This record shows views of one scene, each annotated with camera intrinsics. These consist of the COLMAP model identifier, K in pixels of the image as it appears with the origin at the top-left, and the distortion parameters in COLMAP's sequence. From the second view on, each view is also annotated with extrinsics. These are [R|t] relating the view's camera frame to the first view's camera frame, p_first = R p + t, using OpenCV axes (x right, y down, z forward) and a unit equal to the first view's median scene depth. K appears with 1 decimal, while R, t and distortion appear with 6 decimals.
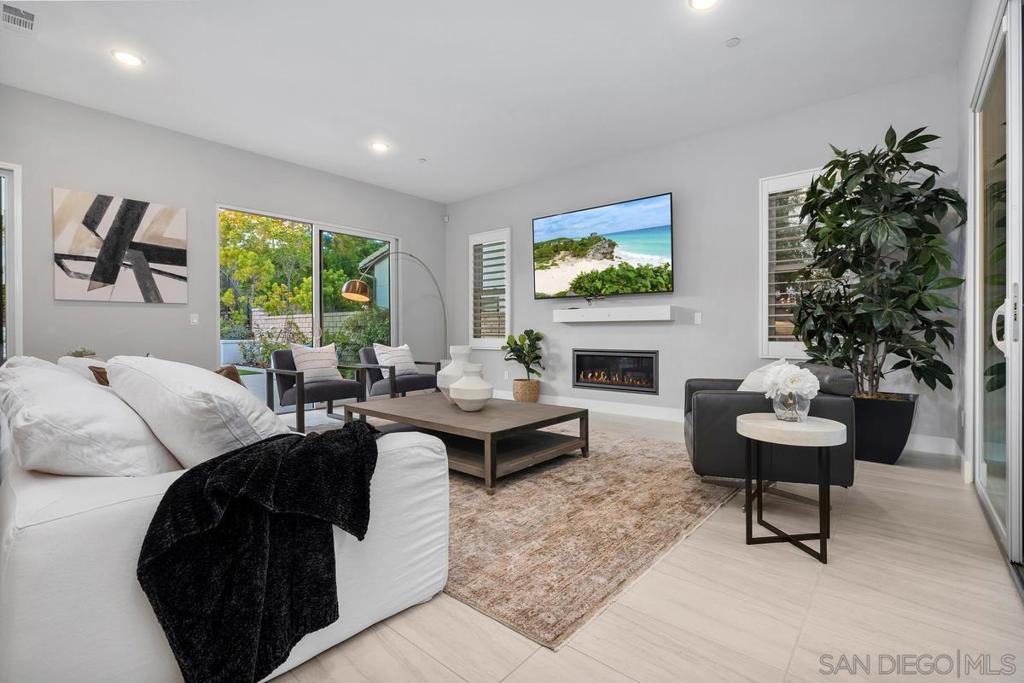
lens RADIAL K [[470.8, 0, 511.8], [0, 470.8, 332.5], [0, 0, 1]] dist [-0.002578, -0.000476]
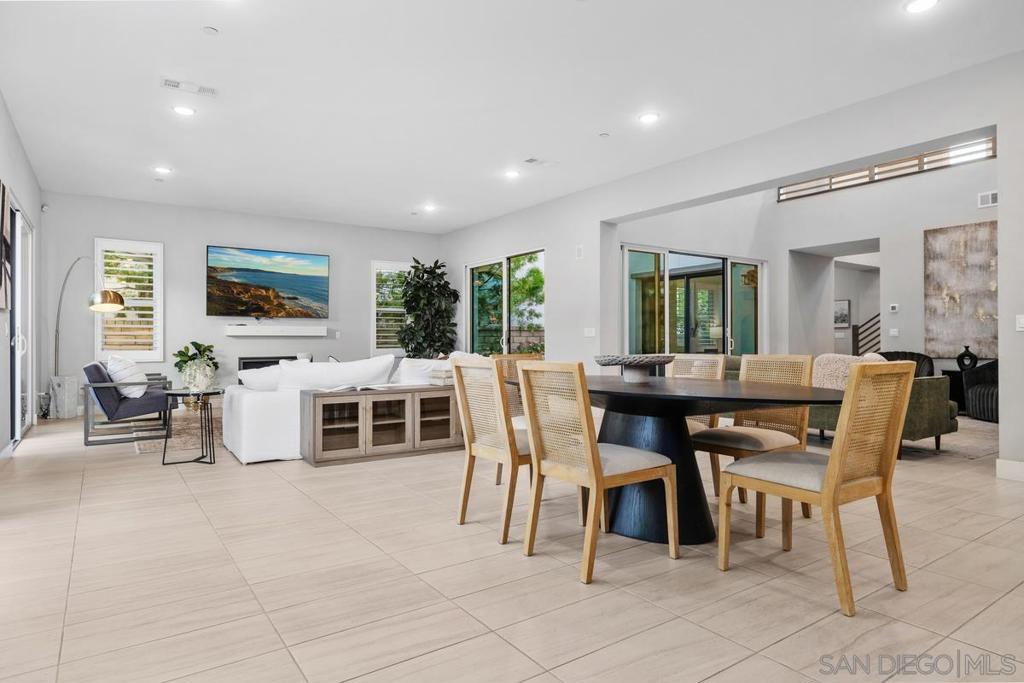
lens RADIAL K [[585.3, 0, 512.7], [0, 585.3, 337.1], [0, 0, 1]] dist [0.000457, 0.000977]
pose [[0.246932, 0.010433, 0.968977, -1.277780], [0.007017, 0.999897, -0.012554, 0.005823], [-0.969007, 0.009899, 0.246833, -0.078594]]
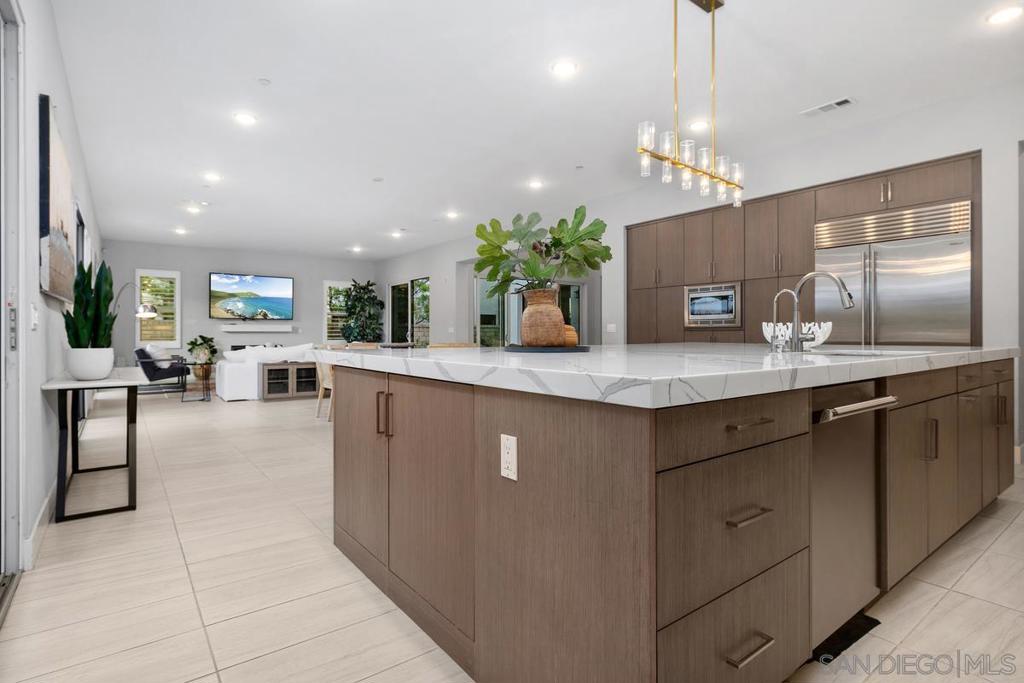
lens RADIAL K [[509.9, 0, 511.7], [0, 509.9, 334.9], [0, 0, 1]] dist [-0.001919, -0.000246]
pose [[0.206412, 0.003007, 0.978461, -1.763426], [0.003963, 0.999985, -0.003909, 0.004024], [-0.978457, 0.004685, 0.206397, -0.554198]]
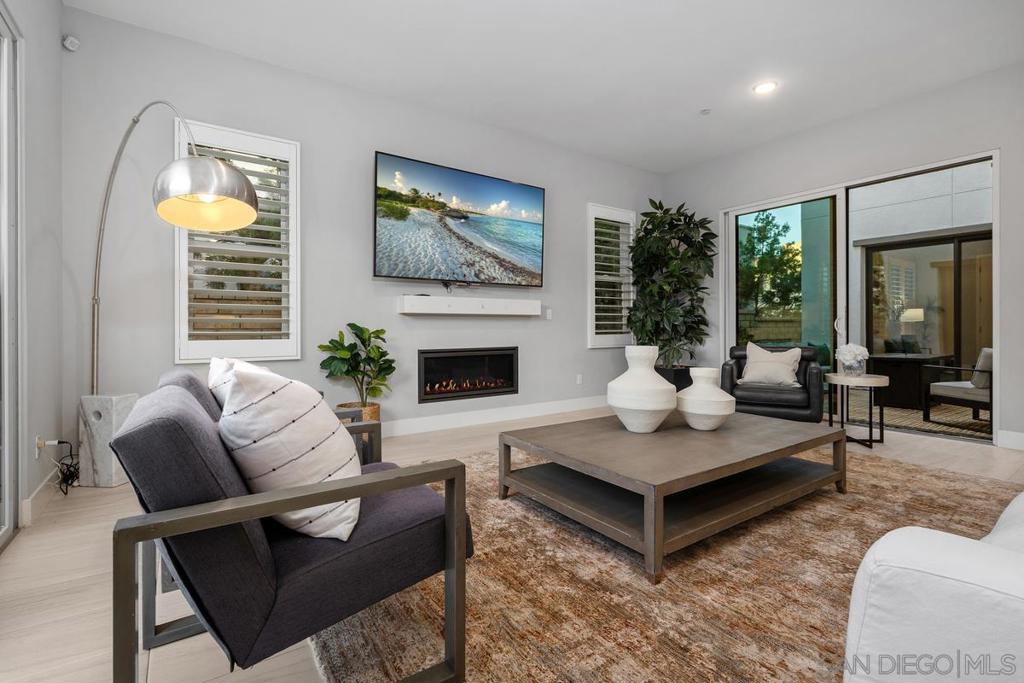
lens RADIAL K [[470.8, 0, 511.8], [0, 470.8, 332.5], [0, 0, 1]] dist [-0.002578, -0.000476]
pose [[0.244903, -0.001814, 0.969546, -0.586640], [0.006690, 0.999978, 0.000181, 0.008402], [-0.969524, 0.006442, 0.244910, 0.739535]]
